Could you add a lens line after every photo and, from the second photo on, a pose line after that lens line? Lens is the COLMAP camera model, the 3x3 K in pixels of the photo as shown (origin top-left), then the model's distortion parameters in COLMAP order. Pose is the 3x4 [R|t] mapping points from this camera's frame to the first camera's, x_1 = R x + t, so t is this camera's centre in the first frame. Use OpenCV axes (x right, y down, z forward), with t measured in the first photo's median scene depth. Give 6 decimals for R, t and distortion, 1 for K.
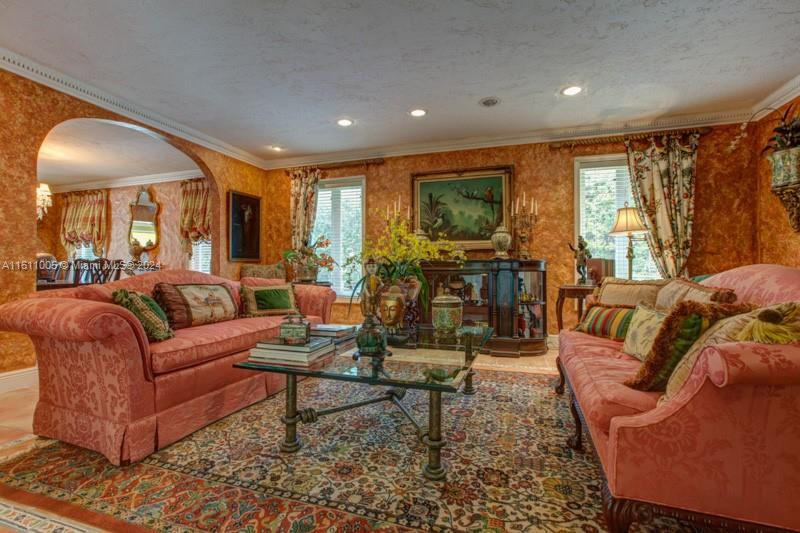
lens RADIAL K [[360.5, 0, 400.0], [0, 360.5, 266.5], [0, 0, 1]] dist [-0.045896, 0.027417]
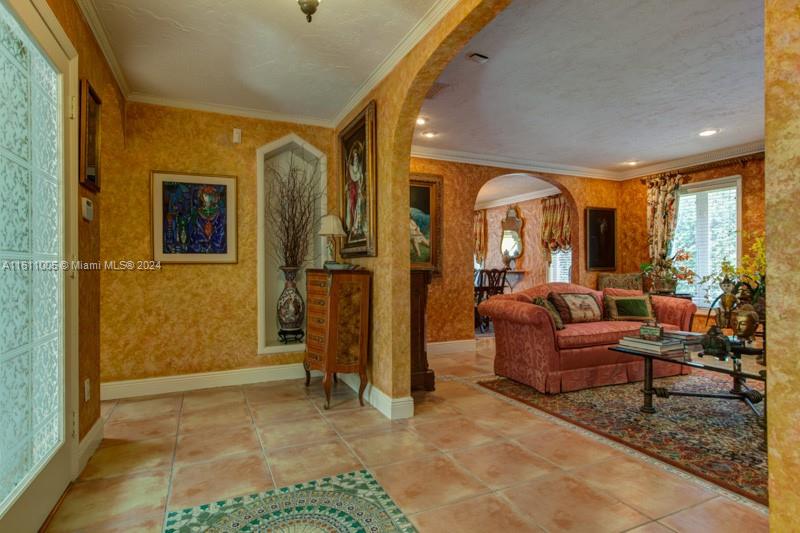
lens RADIAL K [[419.4, 0, 400.0], [0, 419.4, 266.5], [0, 0, 1]] dist [-0.029443, 0.028809]
pose [[0.673099, -0.002823, -0.739547, 0.132749], [0.007147, 0.999971, 0.002688, -0.047402], [0.739518, -0.007095, 0.673100, -0.436237]]
